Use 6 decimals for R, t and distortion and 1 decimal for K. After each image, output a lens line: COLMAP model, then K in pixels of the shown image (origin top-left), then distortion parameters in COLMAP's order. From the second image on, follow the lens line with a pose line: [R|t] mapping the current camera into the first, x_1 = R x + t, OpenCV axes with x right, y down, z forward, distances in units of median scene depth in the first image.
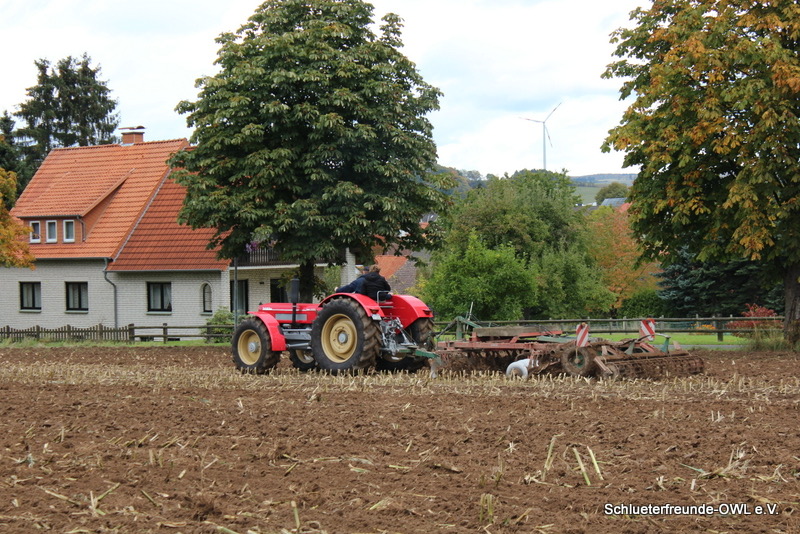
lens RADIAL K [[1897.6, 0, 404.5], [0, 1897.6, 269.5], [0, 0, 1]] dist [0.076346, 0.000000]
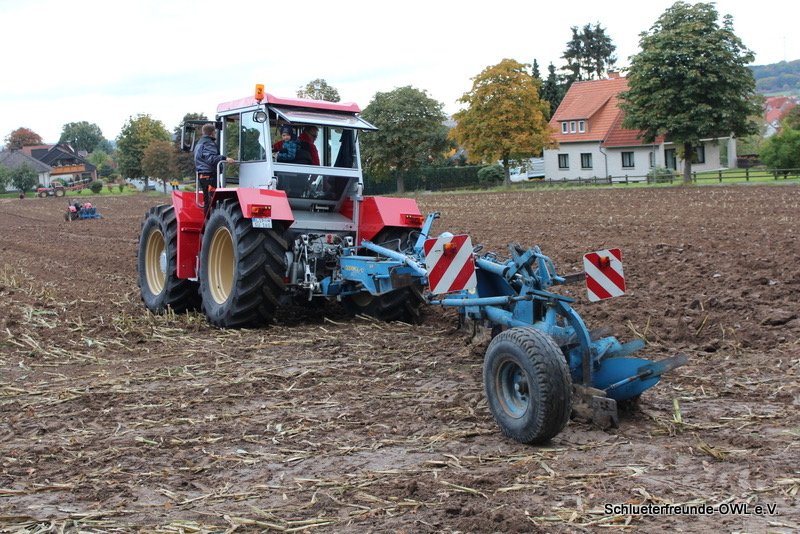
lens RADIAL K [[1143.7, 0, 400.1], [0, 1143.7, 269.3], [0, 0, 1]] dist [-0.034965, 0.000000]
pose [[0.936146, -0.008585, -0.351506, 0.059731], [0.050168, 0.992735, 0.109364, -0.013269], [0.348013, -0.120015, 0.929776, -0.164001]]
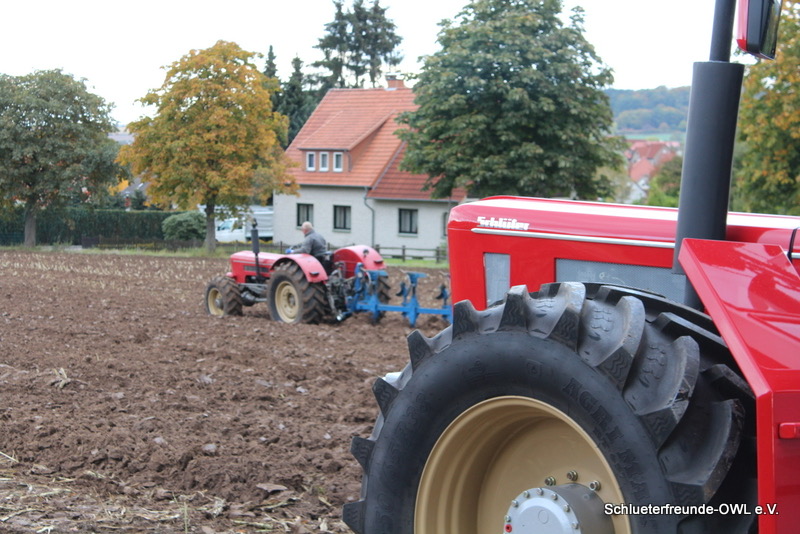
lens RADIAL K [[1897.6, 0, 404.3], [0, 1897.6, 261.3], [0, 0, 1]] dist [0.076346, 0.000000]
pose [[0.985689, 0.043912, -0.162753, 0.062368], [-0.037109, 0.998315, 0.044608, -0.013506], [0.164438, -0.037930, 0.985658, -0.168021]]
